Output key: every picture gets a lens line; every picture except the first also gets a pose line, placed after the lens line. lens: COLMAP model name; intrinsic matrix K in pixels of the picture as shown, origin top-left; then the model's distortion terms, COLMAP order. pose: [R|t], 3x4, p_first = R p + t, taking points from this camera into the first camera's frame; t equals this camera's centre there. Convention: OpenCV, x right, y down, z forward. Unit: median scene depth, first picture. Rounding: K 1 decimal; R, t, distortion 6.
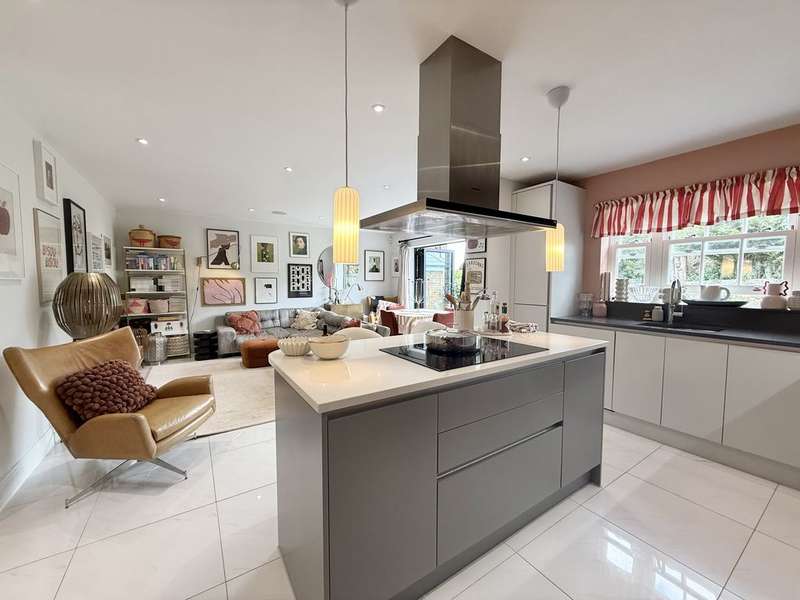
lens RADIAL K [[317.4, 0, 397.0], [0, 317.4, 300.8], [0, 0, 1]] dist [-0.001772, -0.000221]
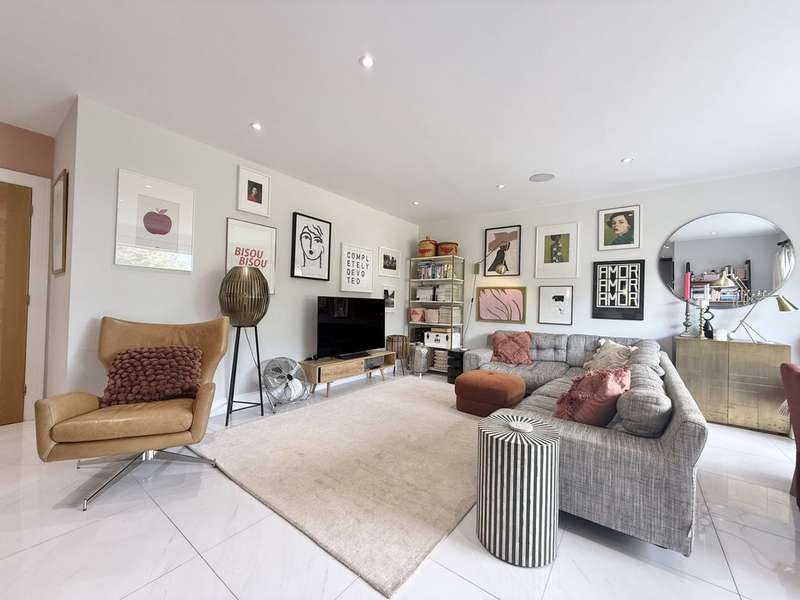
lens RADIAL K [[317.4, 0, 398.2], [0, 317.4, 300.8], [0, 0, 1]] dist [-0.001772, -0.000221]
pose [[0.348285, -0.000868, -0.937388, 0.122129], [-0.082305, 0.996109, -0.031502, 0.009264], [0.933769, 0.088123, 0.346858, 0.560870]]
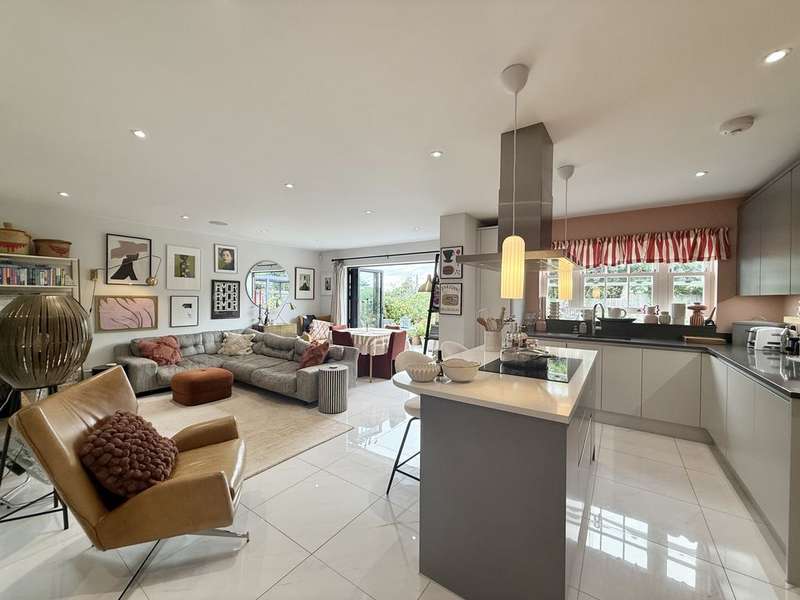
lens RADIAL K [[317.4, 0, 397.8], [0, 317.4, 300.5], [0, 0, 1]] dist [-0.001772, -0.000221]
pose [[0.928735, 0.003066, 0.370731, -0.244570], [0.015509, 0.998769, -0.047111, -0.014876], [-0.370419, 0.049503, 0.927545, 0.012803]]
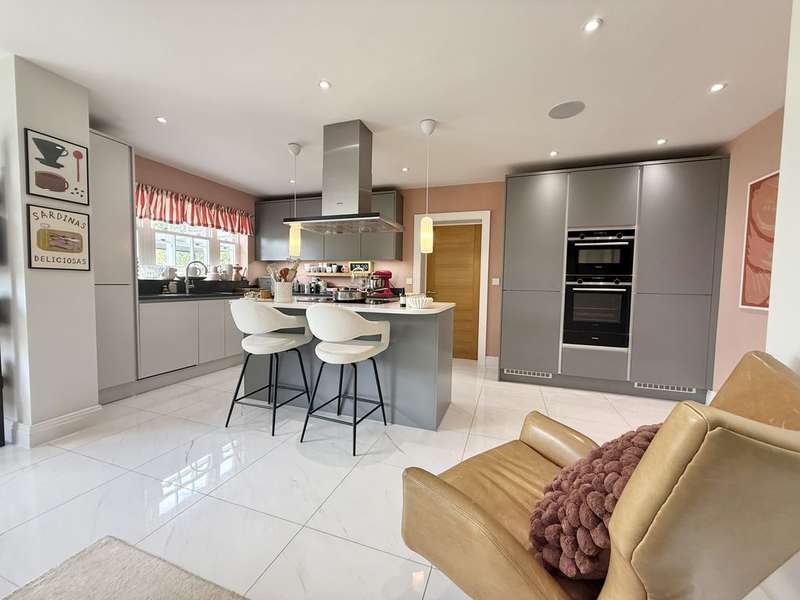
lens RADIAL K [[317.4, 0, 400.0], [0, 317.4, 302.9], [0, 0, 1]] dist [-0.001772, -0.000221]
pose [[-0.607999, -0.064617, 0.791304, -0.432042], [0.028868, 0.994224, 0.103368, -0.001853], [-0.793413, 0.085691, -0.602622, 0.602031]]
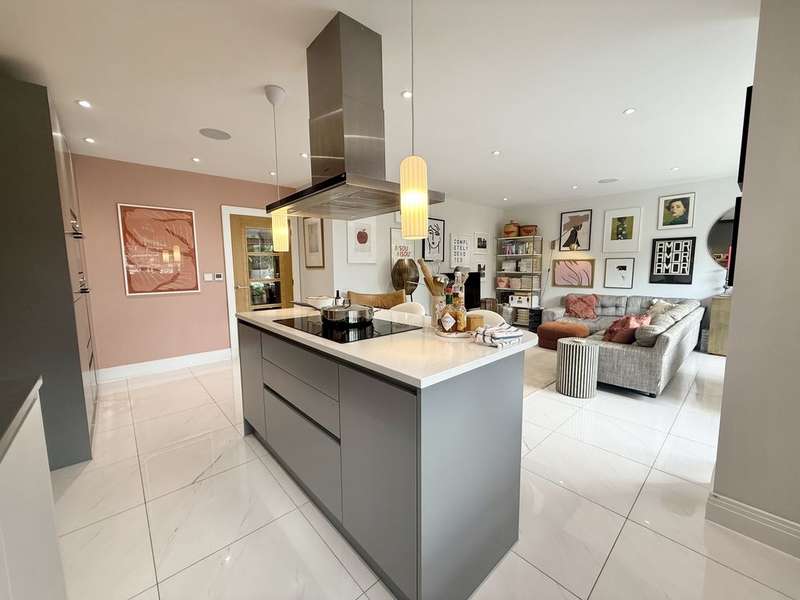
lens RADIAL K [[317.4, 0, 397.5], [0, 317.4, 300.8], [0, 0, 1]] dist [-0.001772, -0.000221]
pose [[0.159882, 0.104274, -0.981613, 0.420530], [-0.052430, 0.993899, 0.097039, -0.011857], [0.985743, 0.035951, 0.164374, 0.330924]]
